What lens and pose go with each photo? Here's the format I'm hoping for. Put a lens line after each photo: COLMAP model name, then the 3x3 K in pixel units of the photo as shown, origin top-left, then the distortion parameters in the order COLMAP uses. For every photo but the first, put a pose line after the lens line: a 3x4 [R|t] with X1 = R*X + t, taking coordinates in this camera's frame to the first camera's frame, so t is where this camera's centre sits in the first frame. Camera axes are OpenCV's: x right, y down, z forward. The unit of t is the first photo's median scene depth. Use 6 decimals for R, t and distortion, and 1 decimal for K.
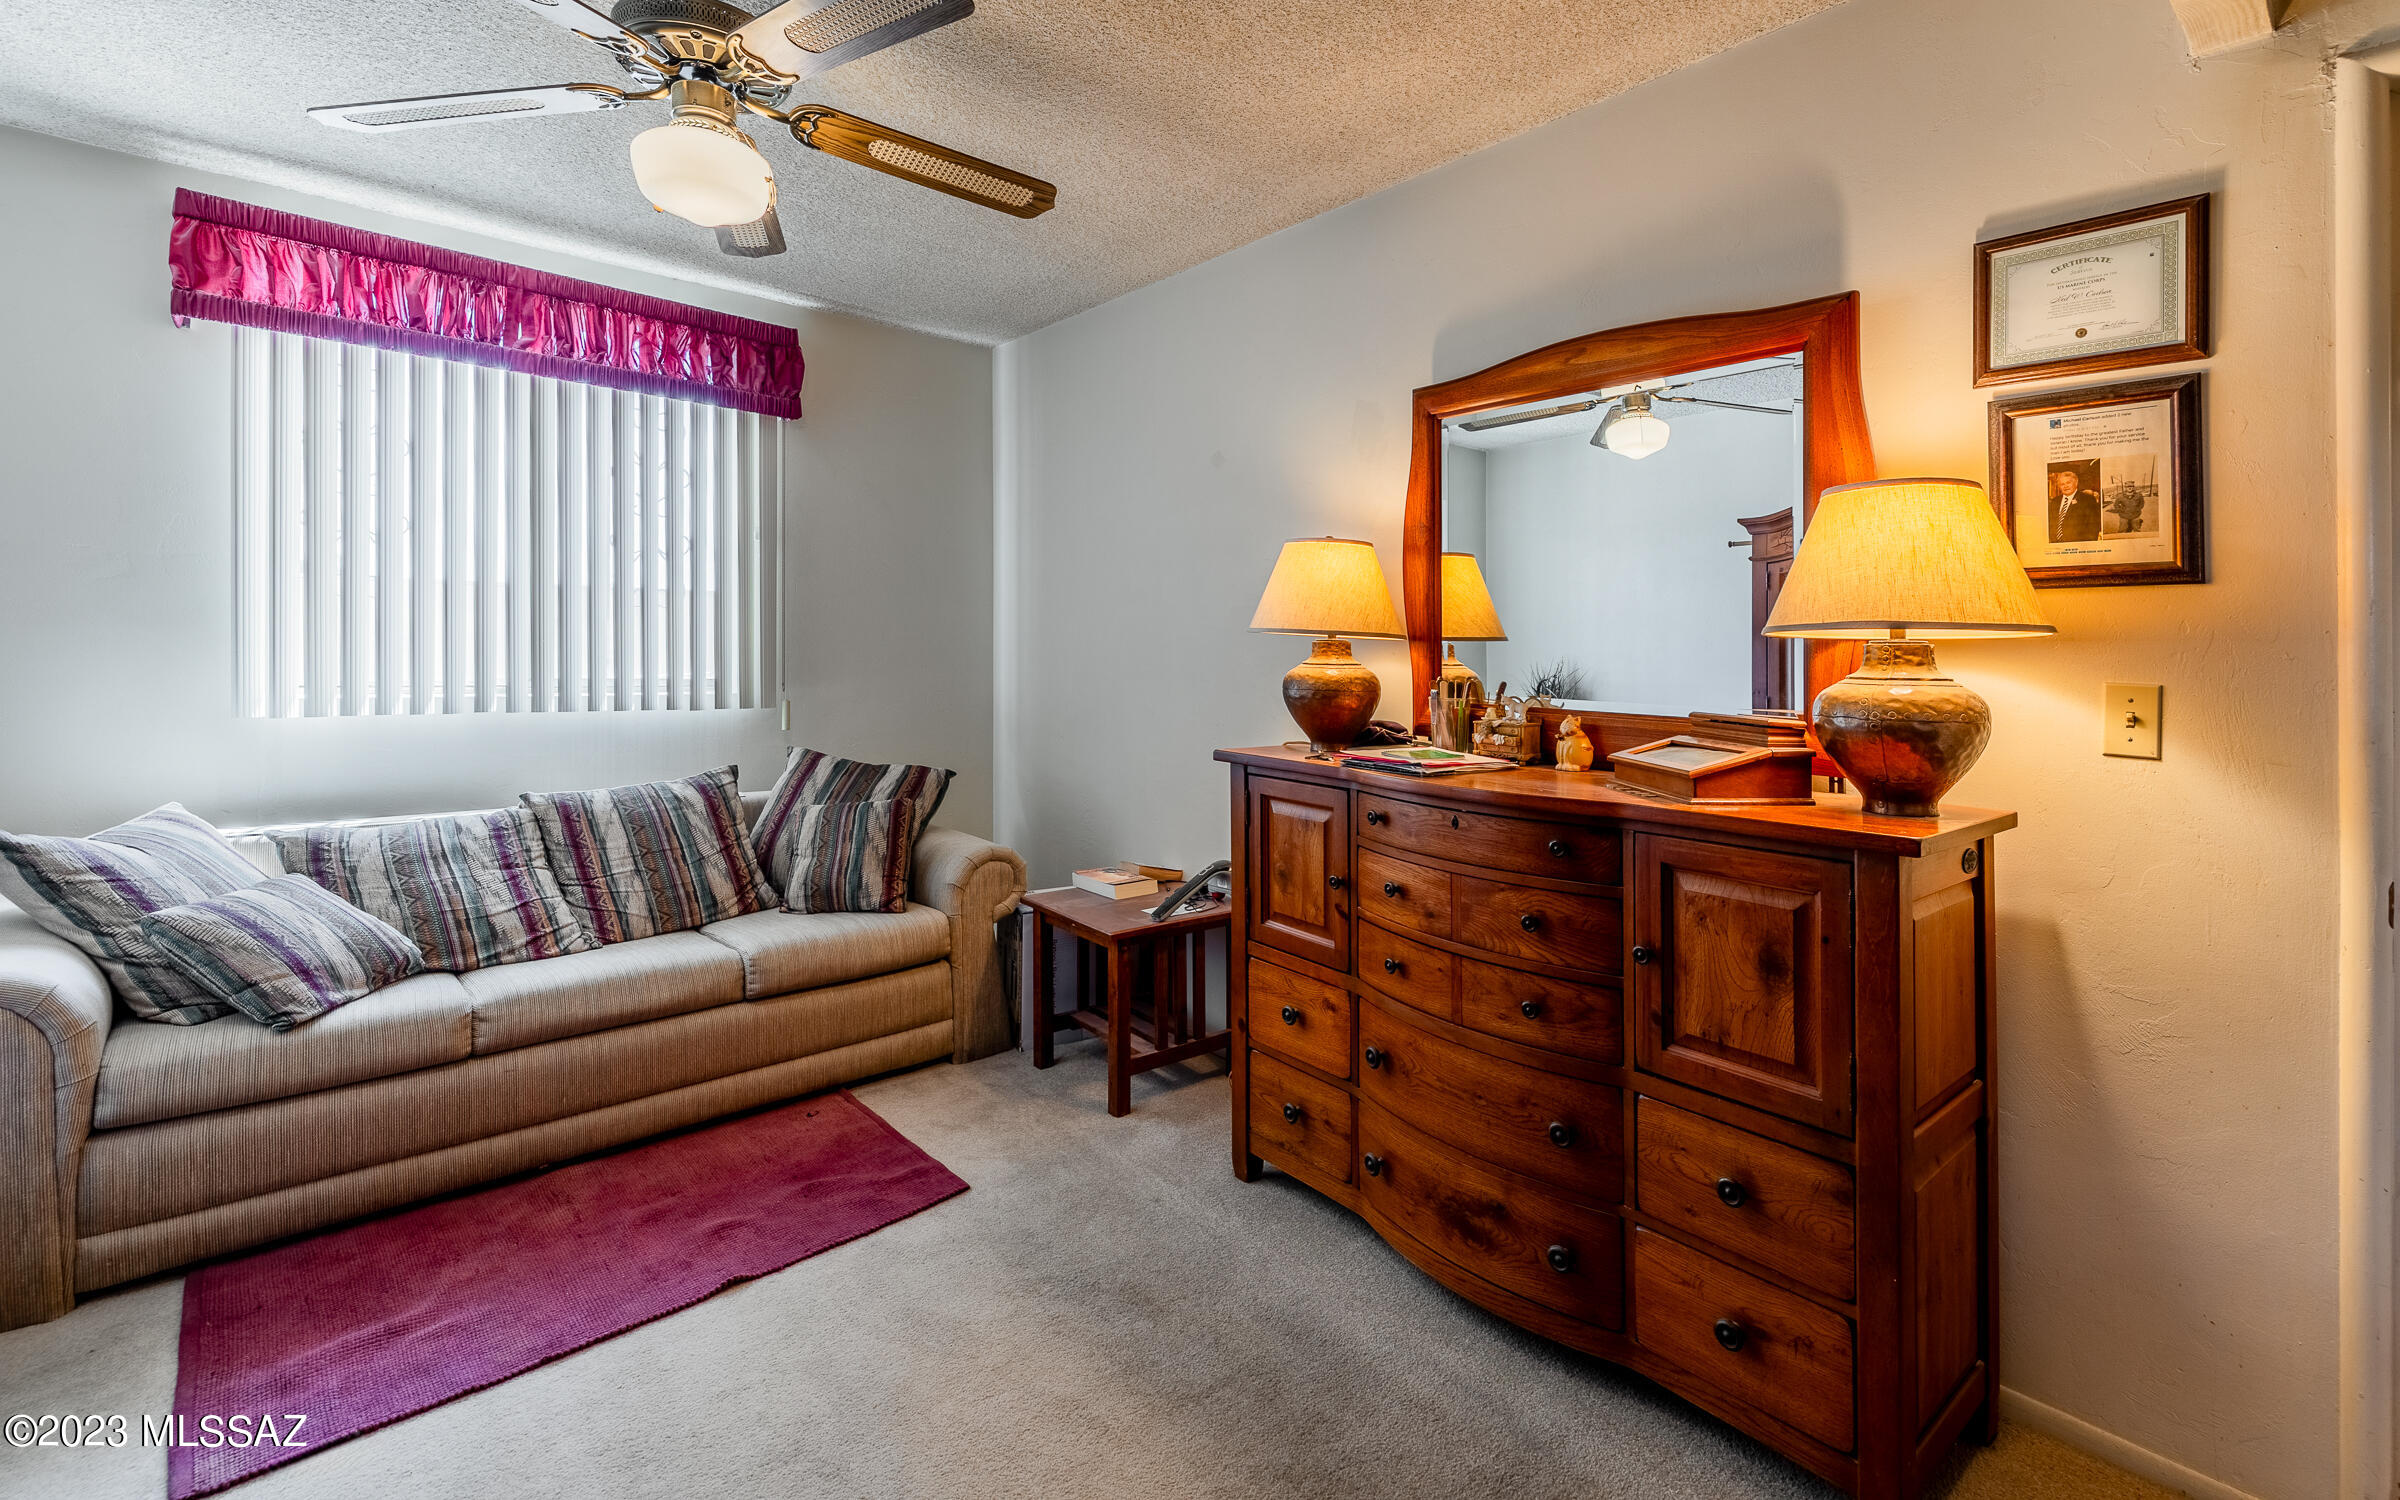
lens RADIAL K [[1016.1, 0, 1198.5], [0, 1016.1, 670.3], [0, 0, 1]] dist [0.000726, 0.000195]
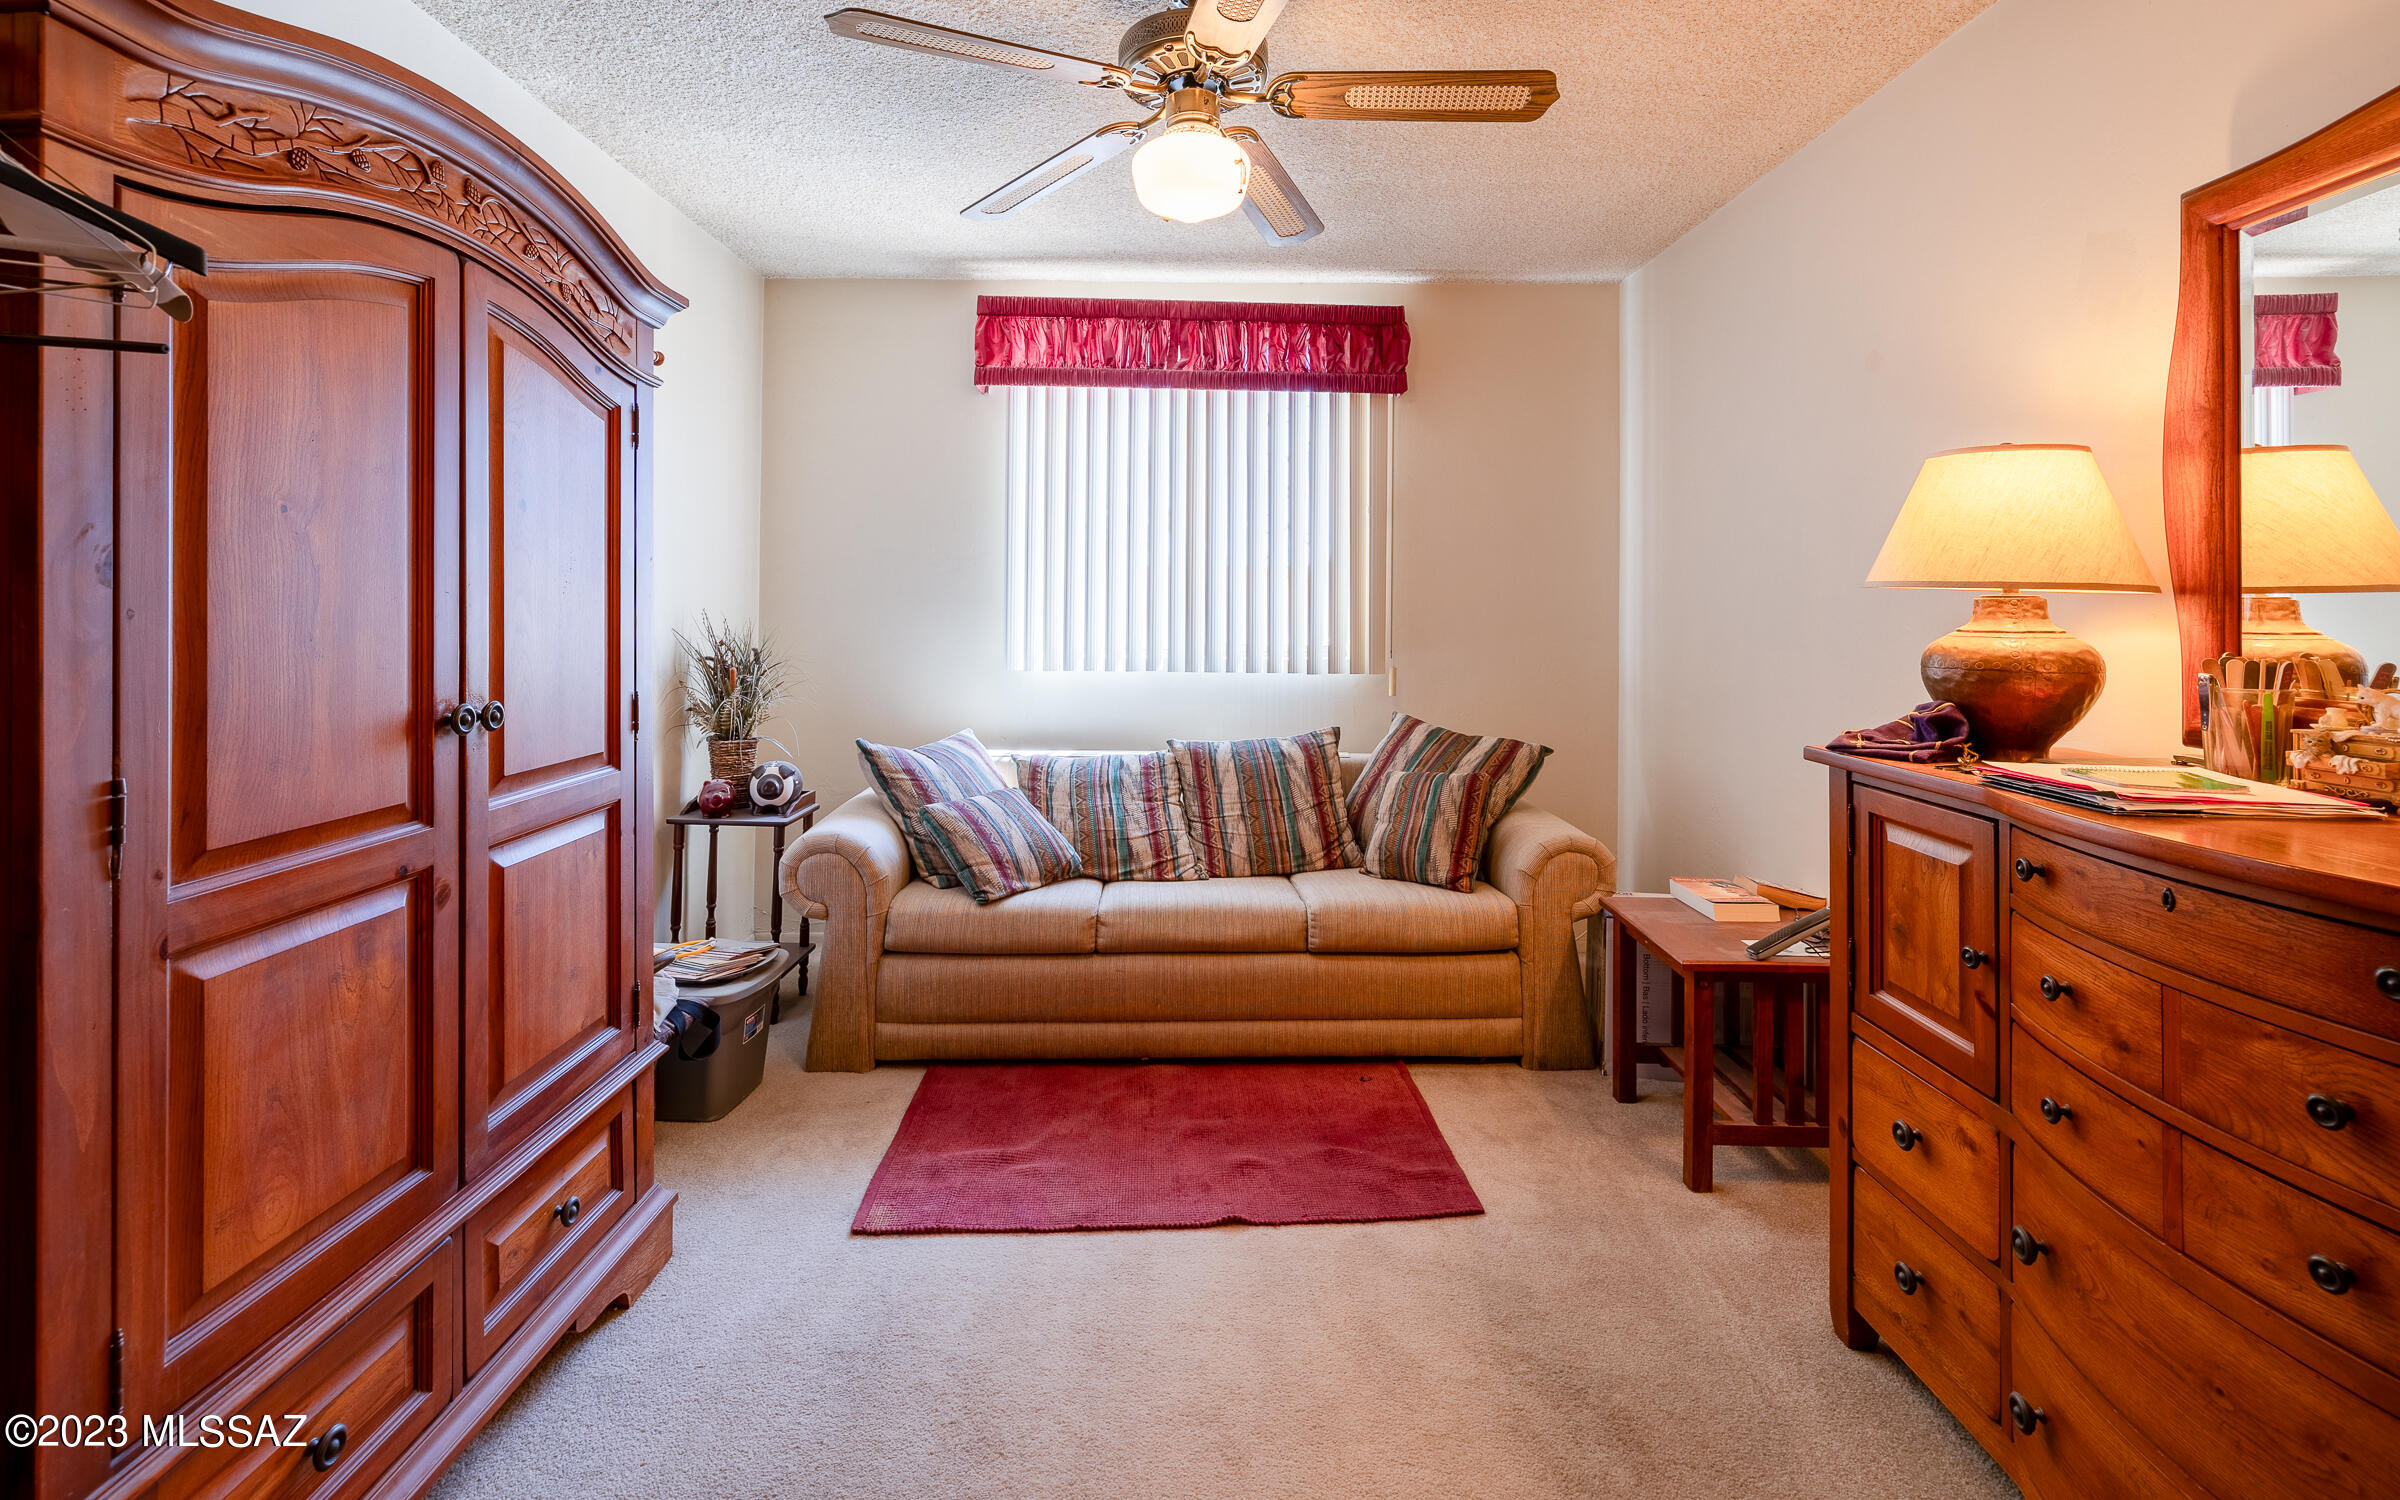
lens RADIAL K [[1001.2, 0, 1199.2], [0, 1001.2, 627.8], [0, 0, 1]] dist [0.000419, 0.000017]
pose [[0.767528, -0.001734, -0.641013, 0.142117], [-0.005715, 0.999938, -0.009549, 0.000812], [0.640990, 0.010992, 0.767471, 0.142438]]
